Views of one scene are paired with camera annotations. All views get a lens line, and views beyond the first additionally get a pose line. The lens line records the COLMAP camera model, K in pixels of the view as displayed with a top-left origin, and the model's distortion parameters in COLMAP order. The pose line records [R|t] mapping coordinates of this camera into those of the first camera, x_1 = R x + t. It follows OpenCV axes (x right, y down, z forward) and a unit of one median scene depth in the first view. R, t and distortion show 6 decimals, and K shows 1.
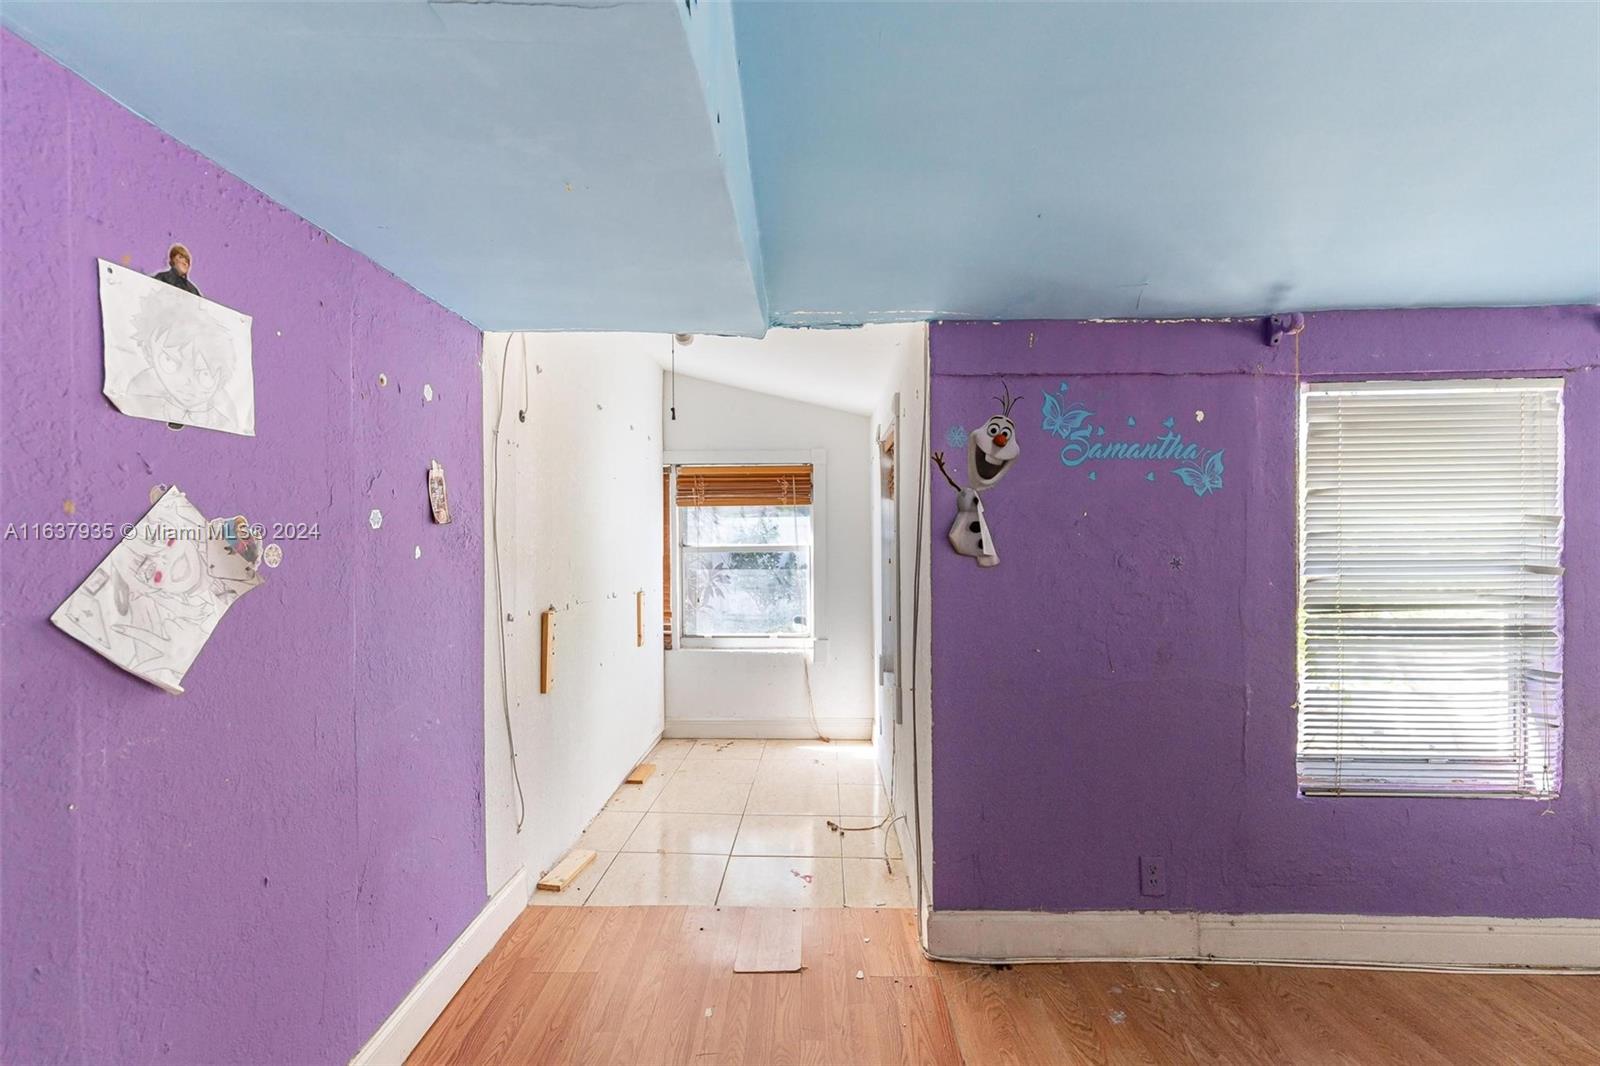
lens RADIAL K [[715.7, 0, 802.8], [0, 715.7, 546.3], [0, 0, 1]] dist [0.001140, 0.000027]
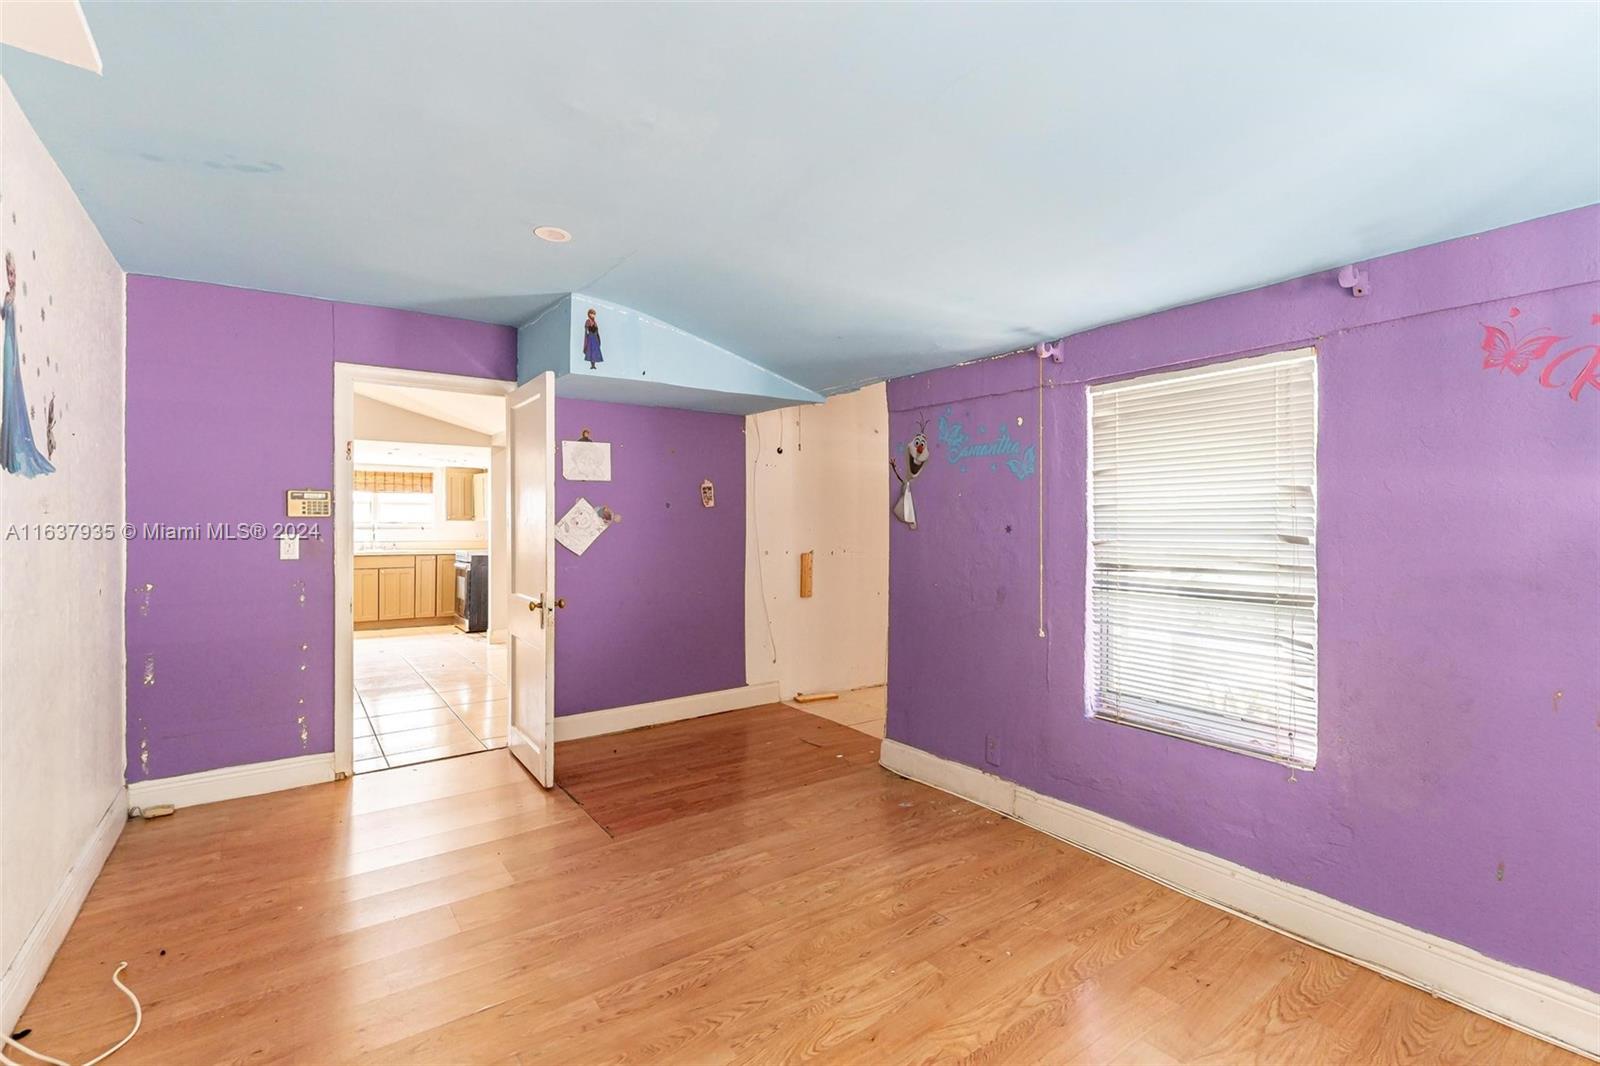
lens RADIAL K [[715.9, 0, 800.9], [0, 715.9, 523.3], [0, 0, 1]] dist [0.000955, 0.000007]
pose [[0.609185, 0.006924, -0.792998, 1.376110], [-0.007917, 0.999965, 0.002649, 0.012617], [0.792989, 0.004664, 0.609218, -0.162382]]
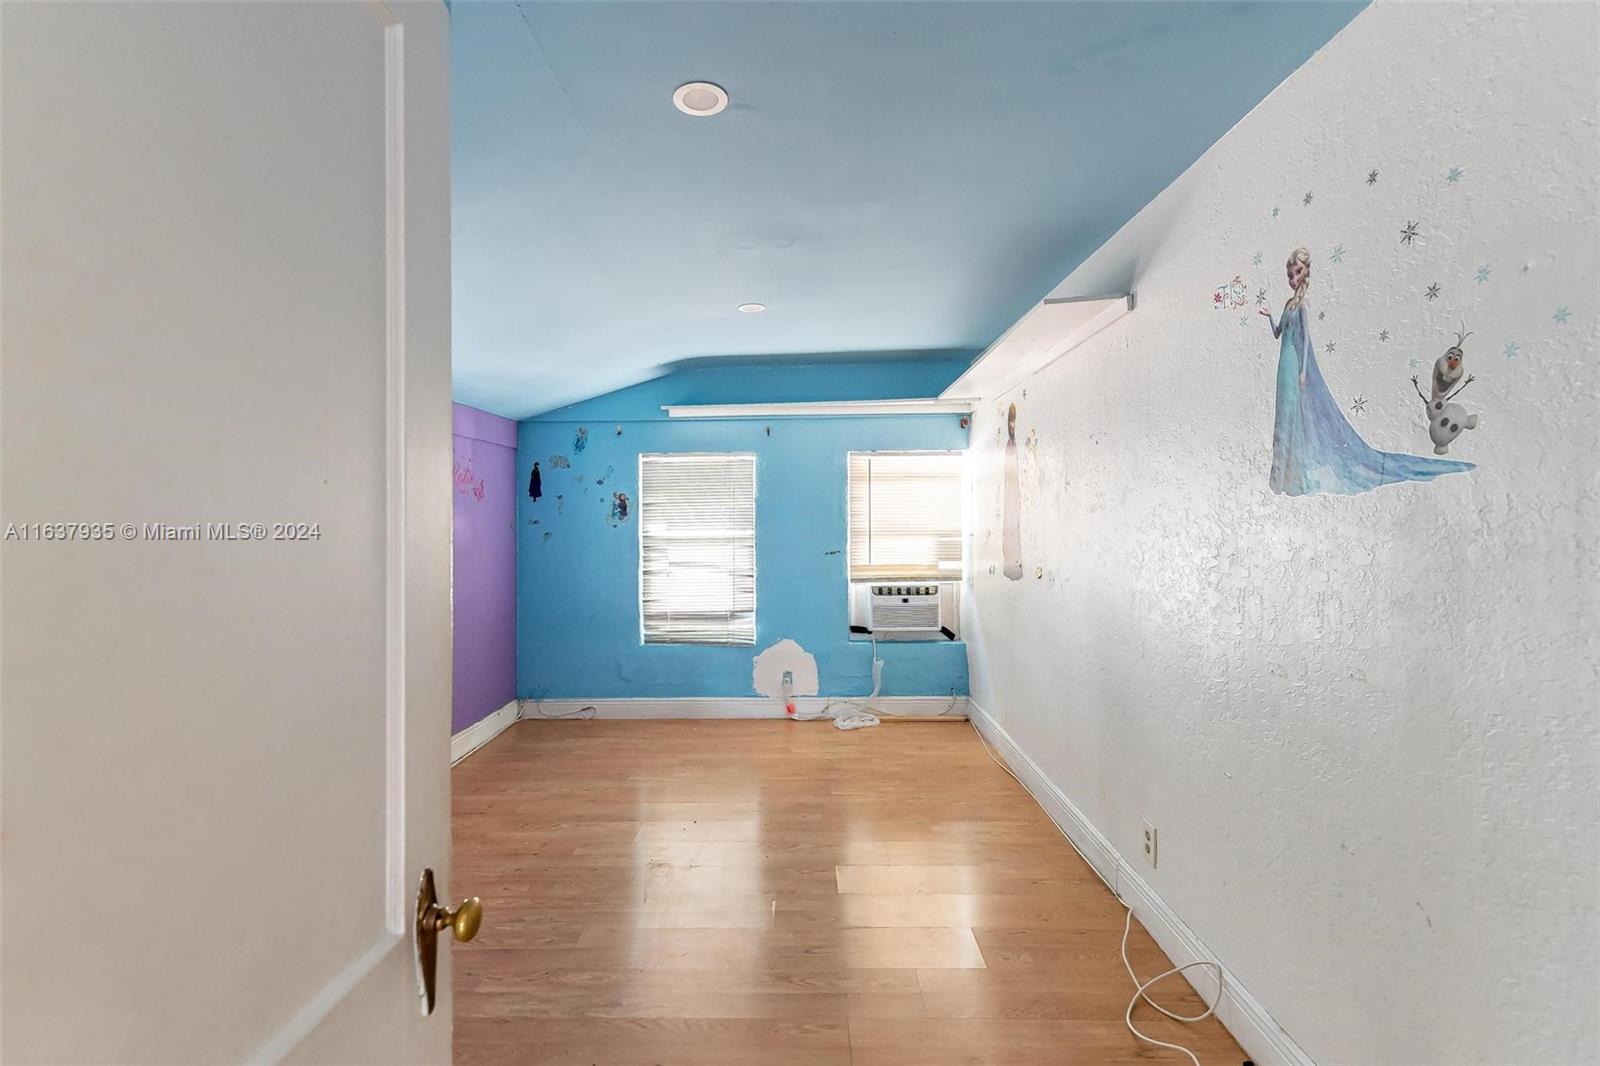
lens RADIAL K [[715.9, 0, 800.9], [0, 715.9, 523.3], [0, 0, 1]] dist [0.000955, 0.000007]
pose [[-0.020746, 0.006946, 0.999761, -0.519957], [0.008764, 0.999939, -0.006766, -0.004120], [-0.999746, 0.008622, -0.020806, 0.135932]]
